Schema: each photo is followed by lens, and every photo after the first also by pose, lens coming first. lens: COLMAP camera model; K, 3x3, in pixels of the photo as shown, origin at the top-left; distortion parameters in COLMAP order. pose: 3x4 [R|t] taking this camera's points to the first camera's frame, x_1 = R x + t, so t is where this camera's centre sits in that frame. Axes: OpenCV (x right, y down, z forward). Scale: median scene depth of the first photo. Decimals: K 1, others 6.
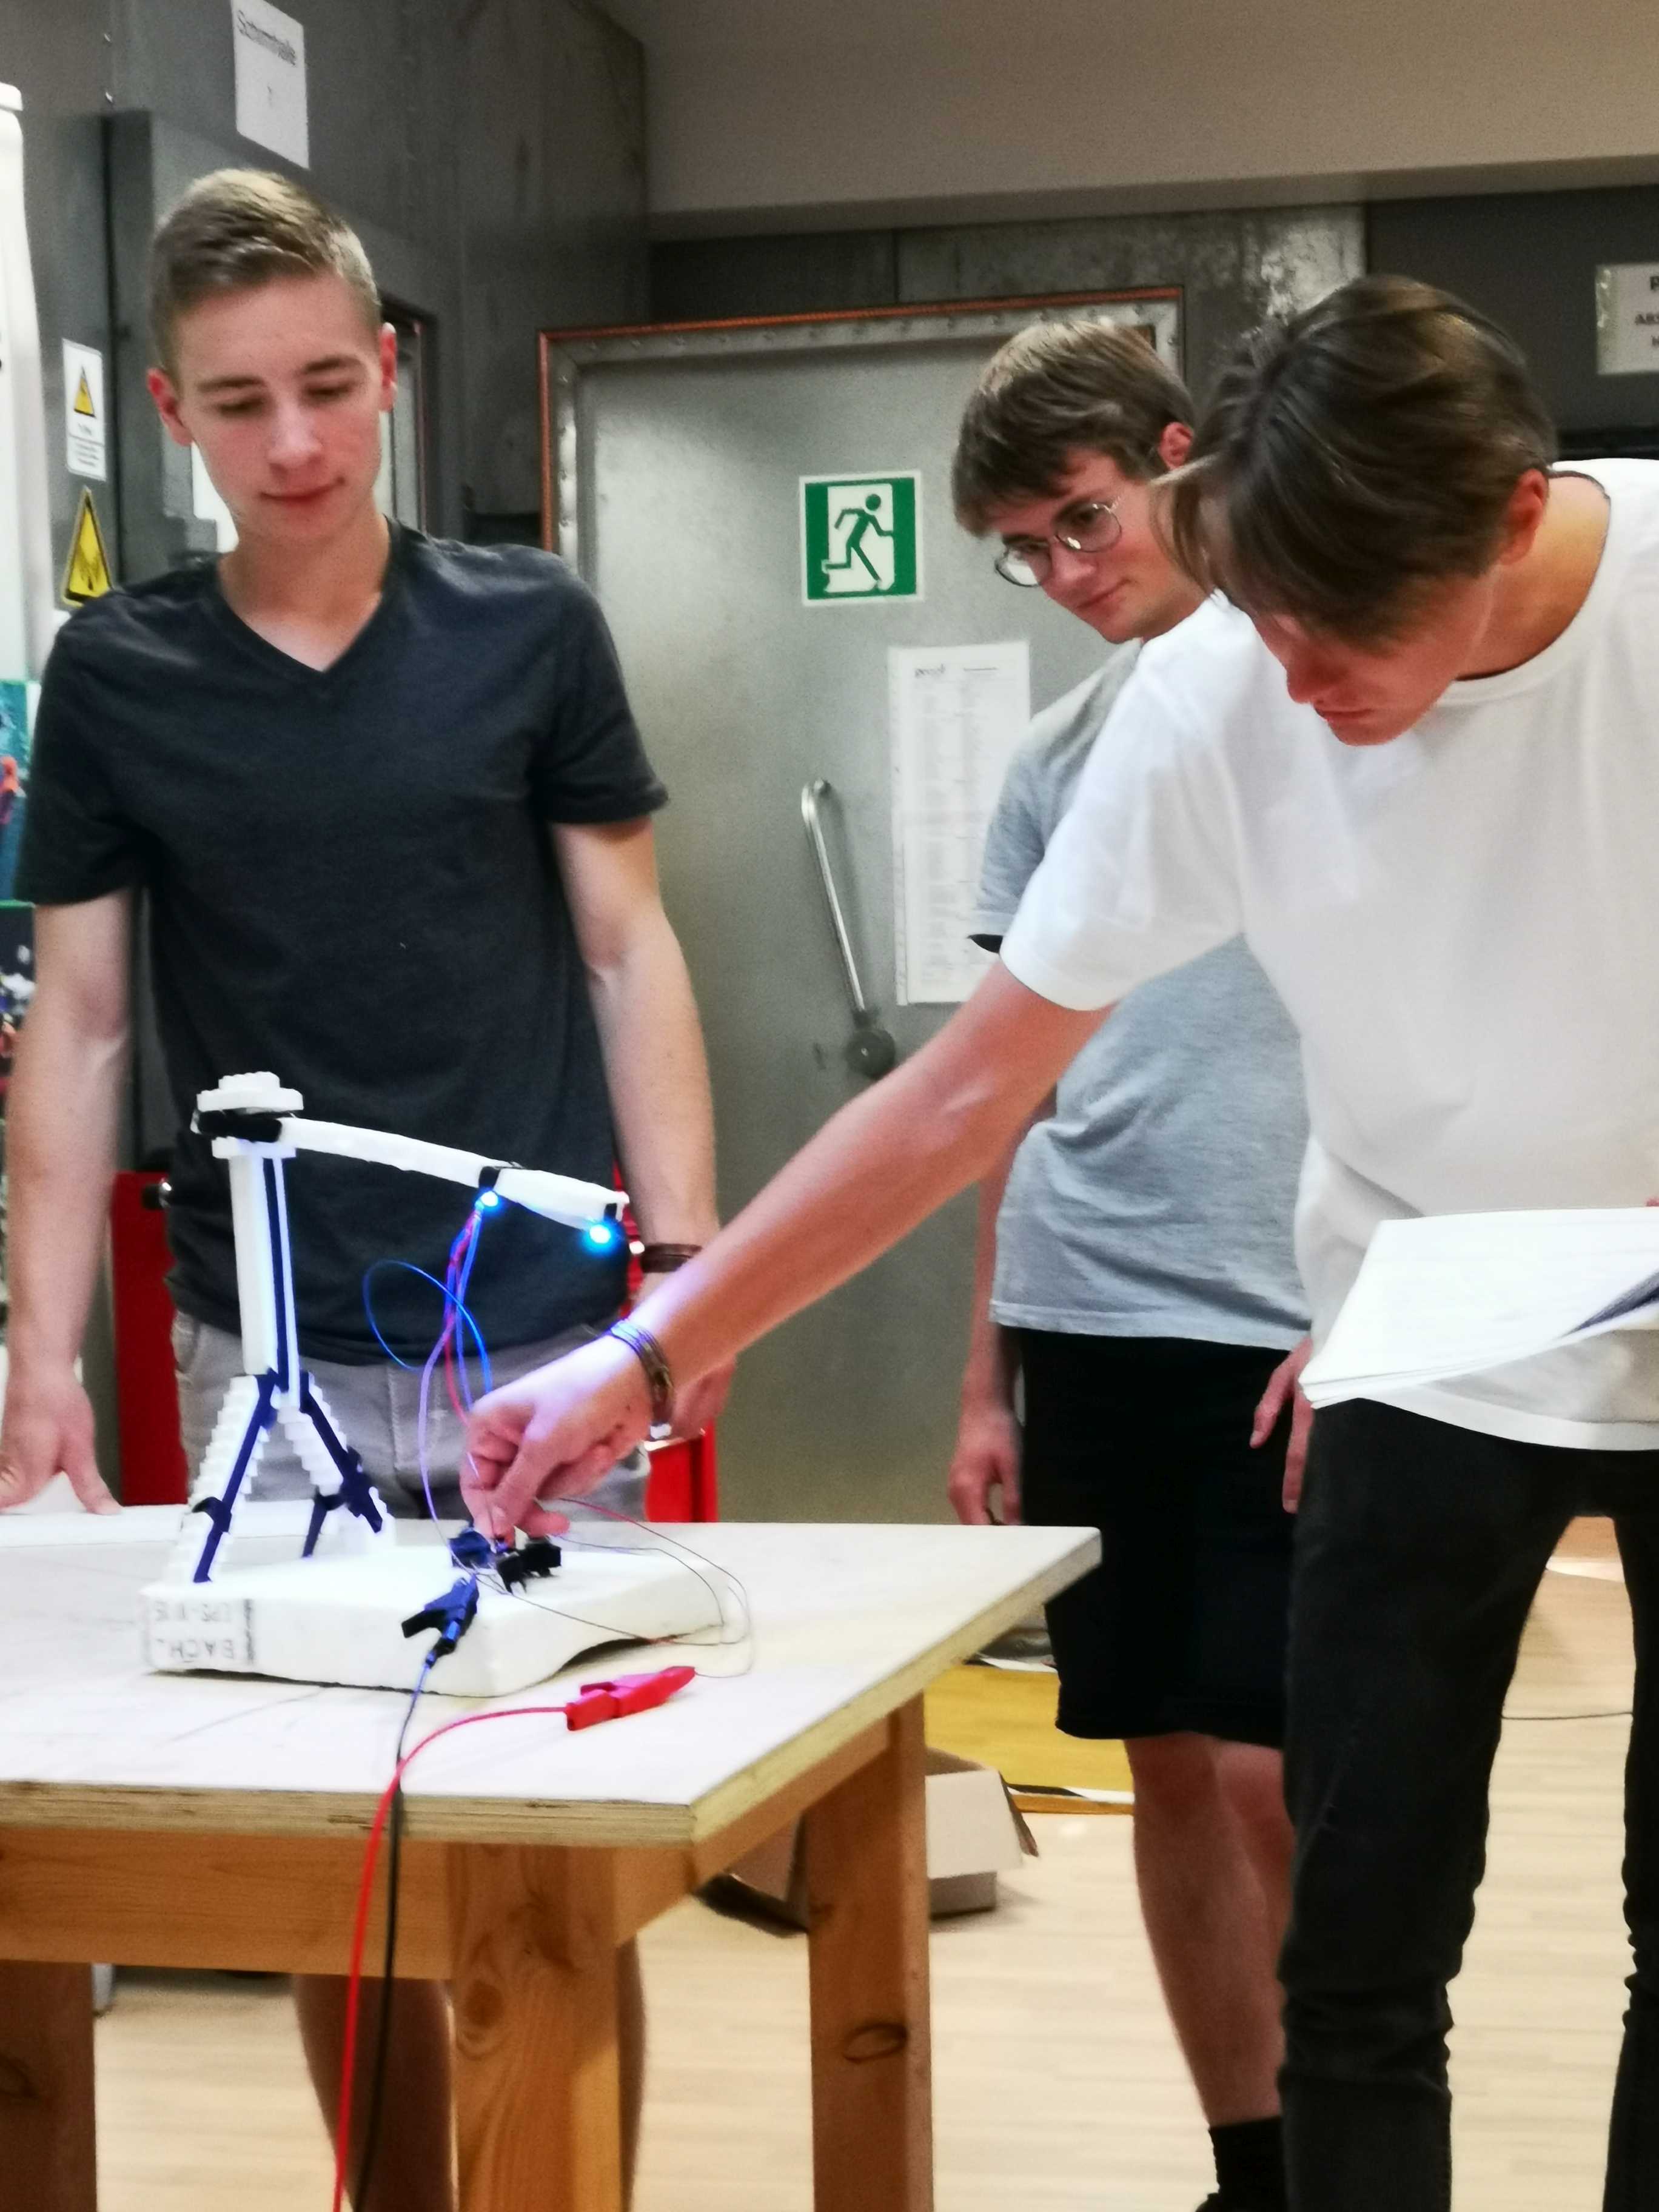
lens RADIAL K [[4102.3, 0, 923.7], [0, 4102.3, 1103.7], [0, 0, 1]] dist [0.054878, 0.385492]
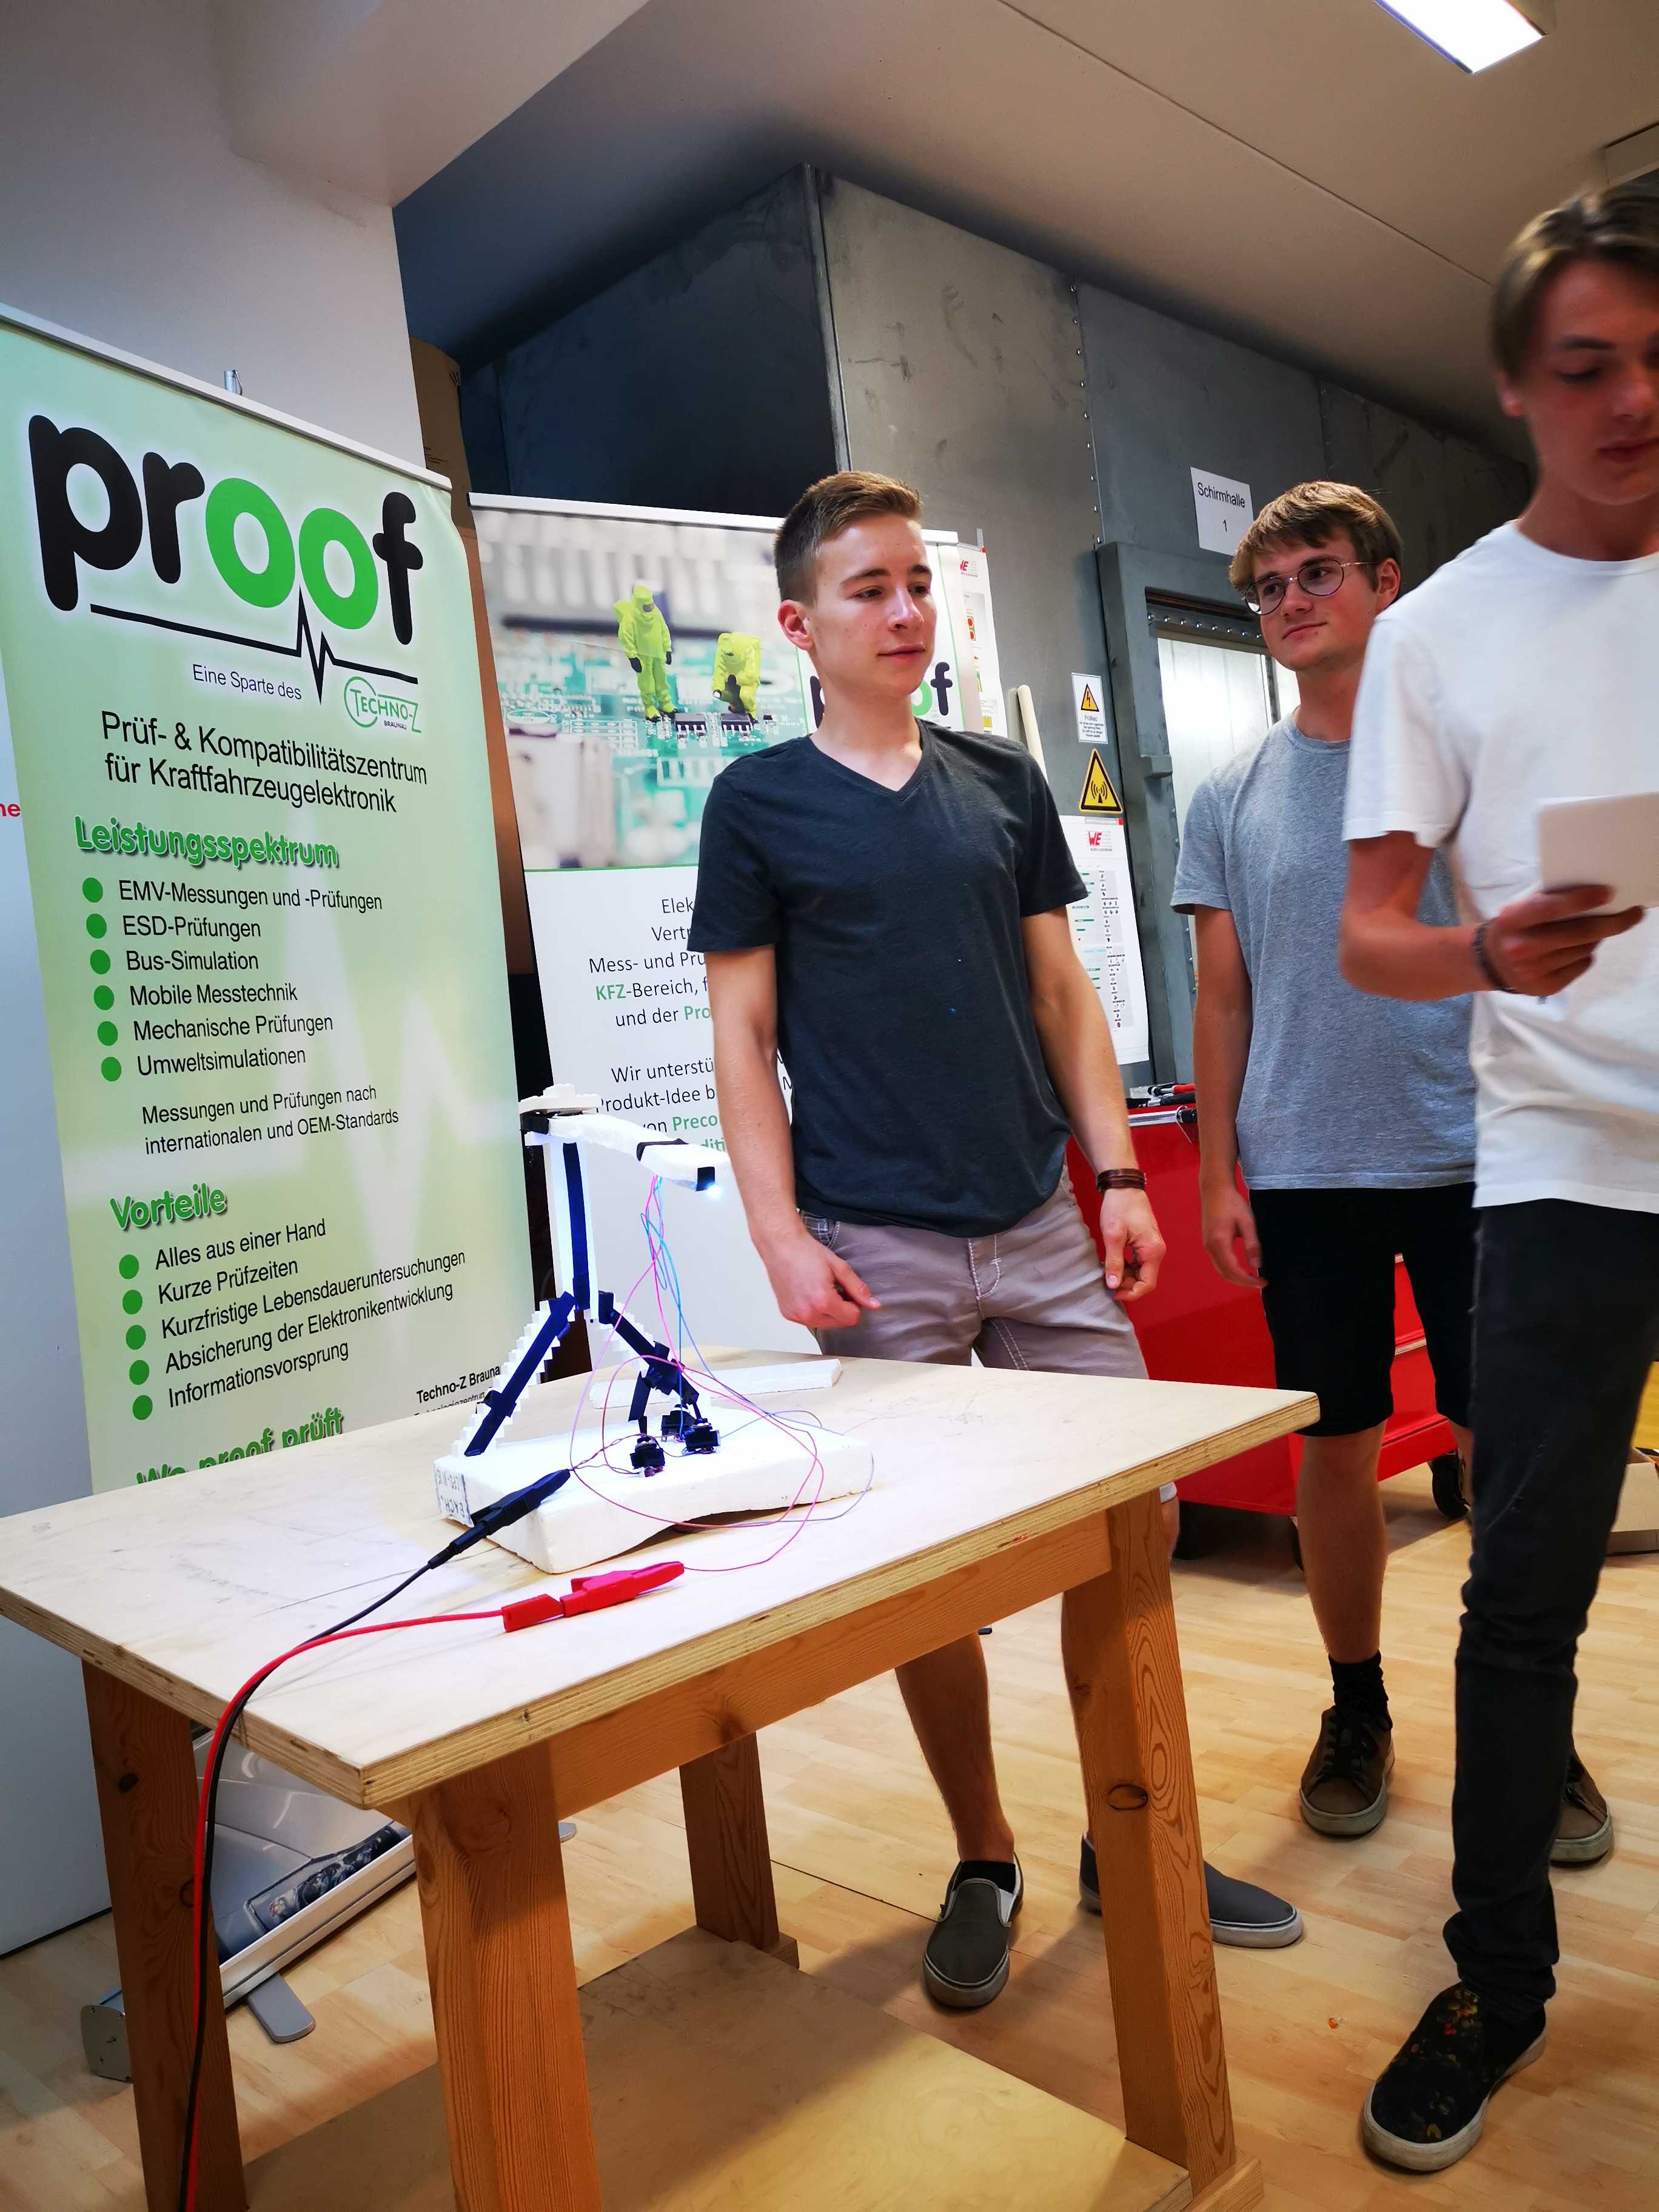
lens RADIAL K [[1704.8, 0, 829.4], [0, 1704.8, 1110.1], [0, 0, 1]] dist [0.058751, -0.038622]
pose [[0.835806, -0.060175, -0.545717, 0.160195], [0.074665, 0.997199, 0.004396, 0.004401], [0.543924, -0.044420, 0.837958, 0.379749]]
